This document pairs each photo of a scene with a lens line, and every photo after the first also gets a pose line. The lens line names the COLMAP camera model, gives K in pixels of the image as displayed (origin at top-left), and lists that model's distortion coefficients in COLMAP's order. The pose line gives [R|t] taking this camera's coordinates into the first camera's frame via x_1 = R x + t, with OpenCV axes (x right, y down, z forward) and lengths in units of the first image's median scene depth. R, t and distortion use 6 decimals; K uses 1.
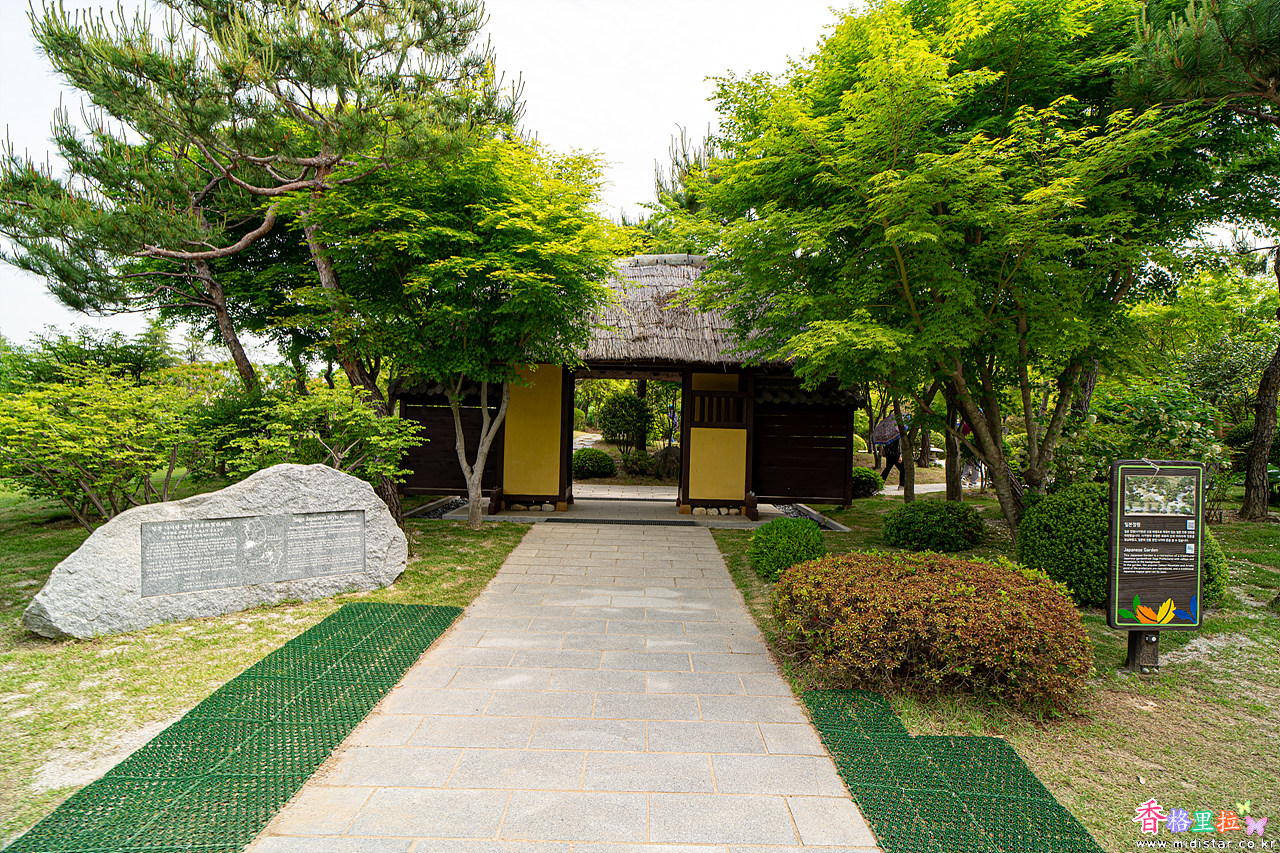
lens RADIAL K [[660.3, 0, 641.3], [0, 660.3, 425.5], [0, 0, 1]] dist [-0.003030, -0.000823]
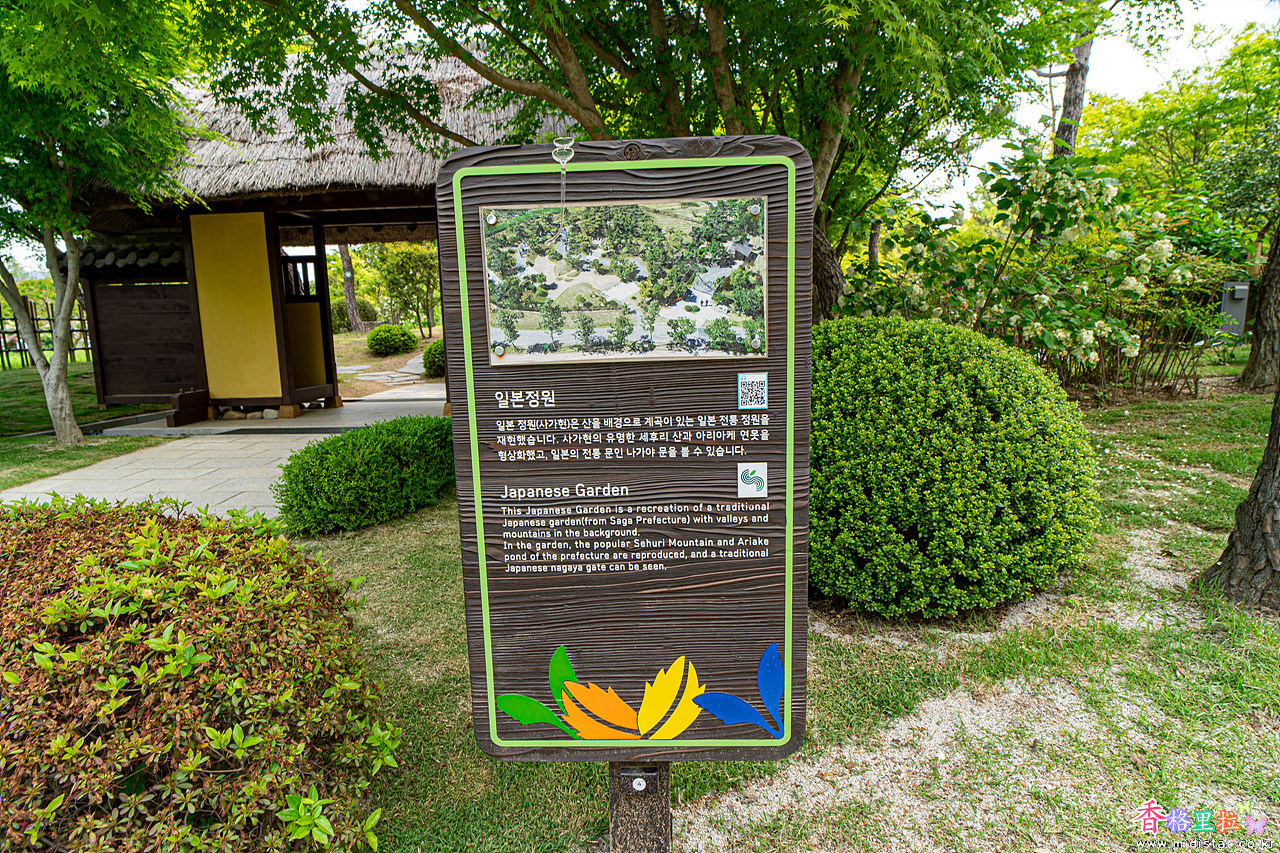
lens RADIAL K [[660.3, 0, 637.7], [0, 660.3, 427.6], [0, 0, 1]] dist [-0.003030, -0.000823]
pose [[0.996772, -0.036014, -0.071755, 0.808345], [0.046281, 0.988054, 0.146997, 0.124693], [0.065604, -0.149843, 0.986531, 0.737903]]
